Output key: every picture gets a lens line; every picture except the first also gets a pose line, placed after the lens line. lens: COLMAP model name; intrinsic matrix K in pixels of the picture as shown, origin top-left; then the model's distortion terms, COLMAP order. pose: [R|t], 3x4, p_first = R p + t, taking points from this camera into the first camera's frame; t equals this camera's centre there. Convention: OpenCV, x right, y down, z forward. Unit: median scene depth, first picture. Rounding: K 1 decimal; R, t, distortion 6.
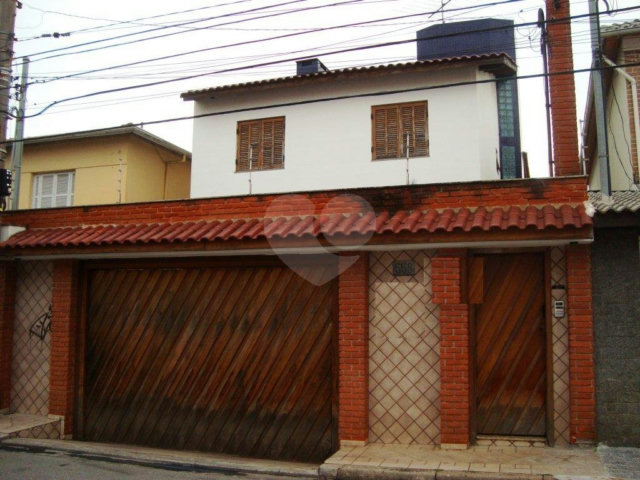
lens RADIAL K [[619.3, 0, 329.6], [0, 619.3, 239.2], [0, 0, 1]] dist [-0.211206, 0.219544]
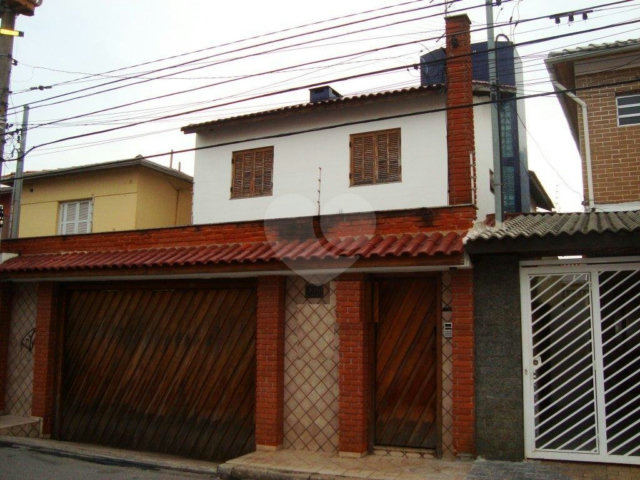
lens RADIAL K [[619.3, 0, 329.6], [0, 619.3, 239.2], [0, 0, 1]] dist [-0.211206, 0.219544]
pose [[0.992961, -0.010345, -0.117989, 0.247188], [0.007154, 0.999598, -0.027434, -0.013174], [0.118225, 0.026396, 0.992636, -0.083743]]
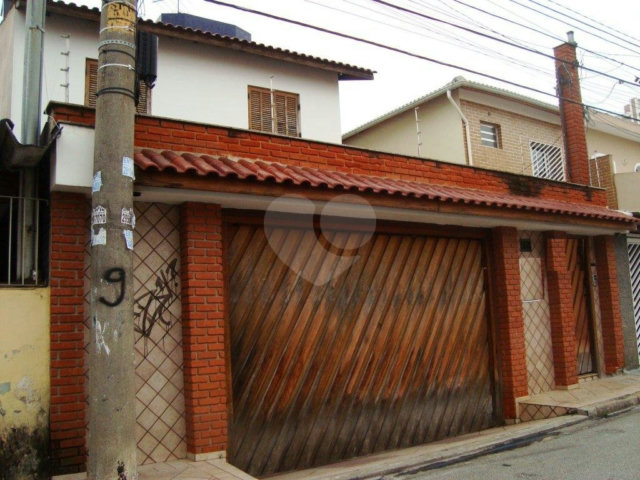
lens RADIAL K [[619.3, 0, 329.6], [0, 619.3, 239.2], [0, 0, 1]] dist [-0.211206, 0.219544]
pose [[0.600099, 0.074967, 0.796405, -0.918618], [-0.045935, 0.997185, -0.059254, 0.107859], [-0.798606, -0.001025, 0.601854, 0.531718]]
